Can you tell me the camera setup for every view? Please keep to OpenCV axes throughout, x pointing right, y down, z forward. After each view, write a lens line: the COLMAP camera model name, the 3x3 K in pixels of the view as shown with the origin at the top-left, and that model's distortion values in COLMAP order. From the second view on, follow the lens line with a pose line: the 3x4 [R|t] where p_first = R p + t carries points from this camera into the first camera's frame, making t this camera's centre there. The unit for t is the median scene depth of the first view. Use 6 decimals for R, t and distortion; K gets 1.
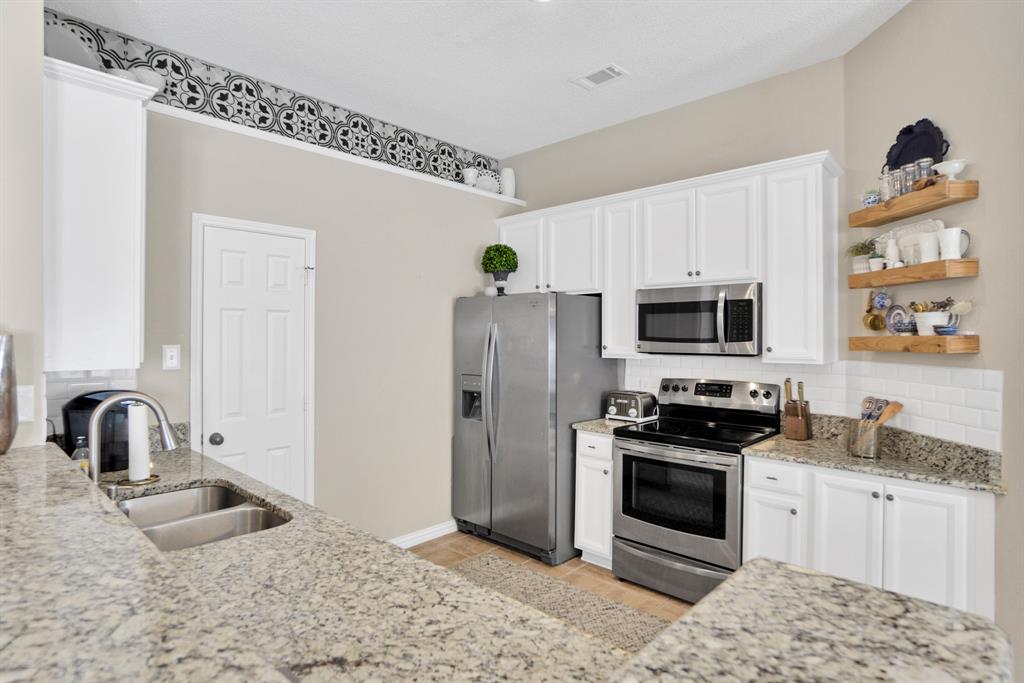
lens RADIAL K [[537.7, 0, 528.3], [0, 537.7, 337.8], [0, 0, 1]] dist [-0.022043, 0.005097]
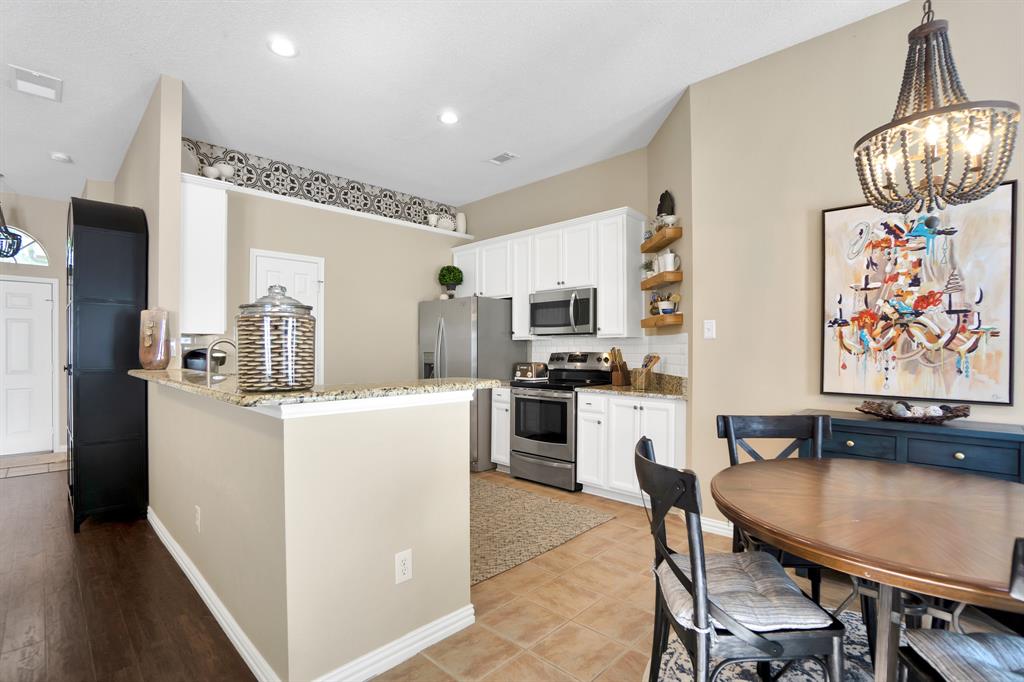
lens RADIAL K [[470.8, 0, 517.1], [0, 470.8, 352.1], [0, 0, 1]] dist [-0.036194, 0.005363]
pose [[0.999565, -0.000943, -0.029480, 0.230512], [0.001144, 0.999976, 0.006794, 0.076649], [0.029473, -0.006825, 0.999542, -0.400445]]
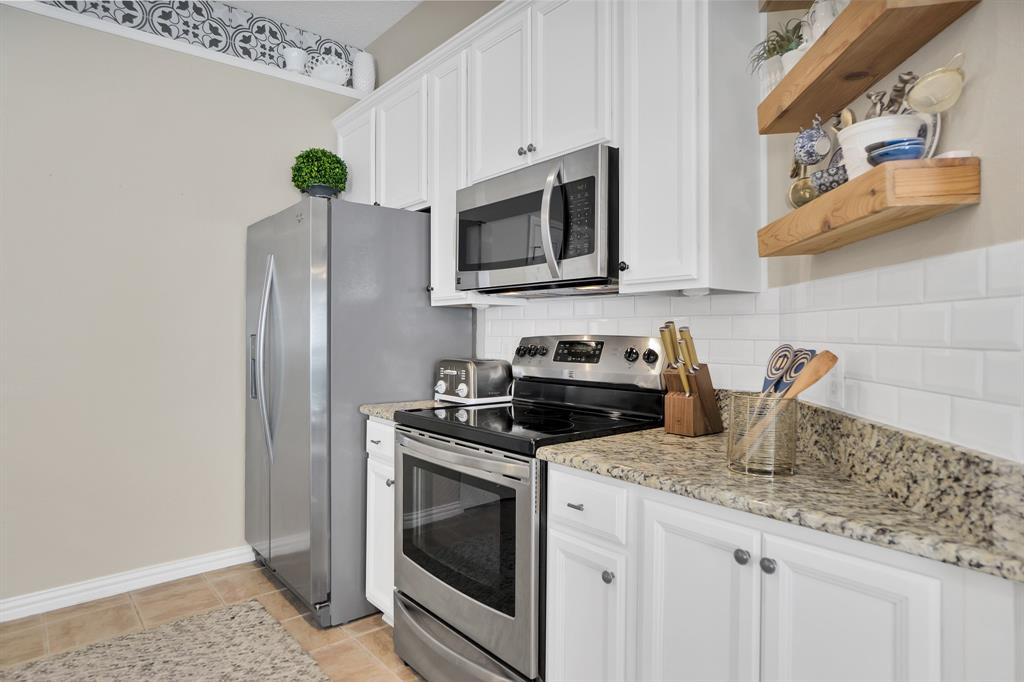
lens RADIAL K [[609.5, 0, 491.6], [0, 609.5, 330.3], [0, 0, 1]] dist [-0.007038, 0.000265]
pose [[0.988622, -0.002094, -0.150407, 0.387046], [0.002146, 0.999998, 0.000188, 0.080799], [0.150406, -0.000509, 0.988624, 0.351410]]
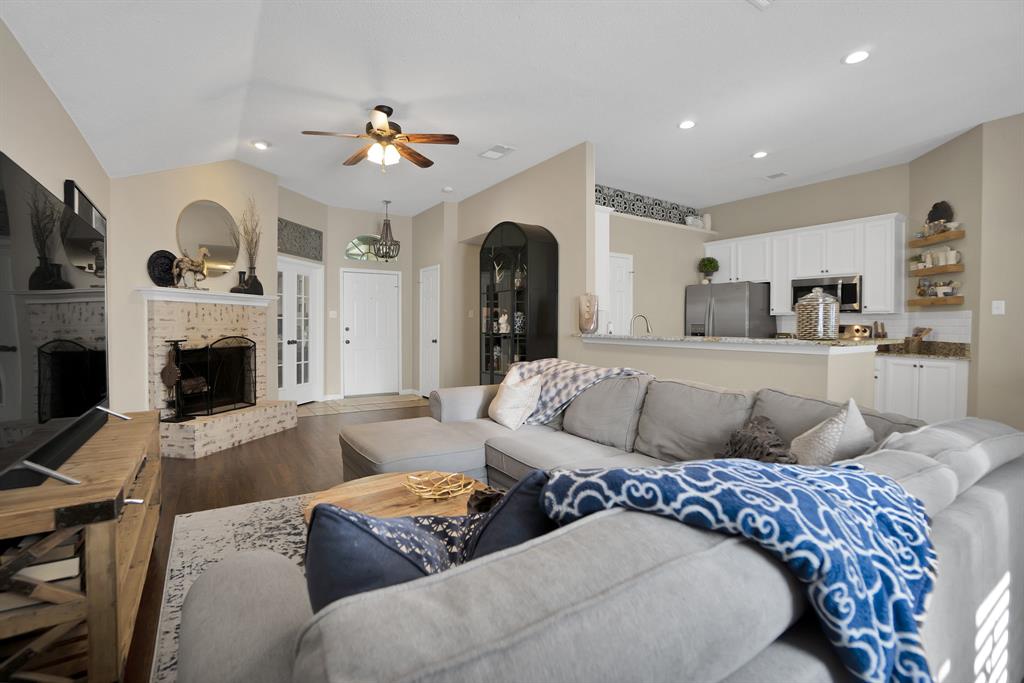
lens RADIAL K [[470.8, 0, 507.9], [0, 470.8, 331.1], [0, 0, 1]] dist [-0.036194, 0.005363]
pose [[0.967380, 0.009591, -0.253149, -0.415303], [-0.007641, 0.999933, 0.008685, 0.103080], [0.253215, -0.006468, 0.967388, -1.024963]]
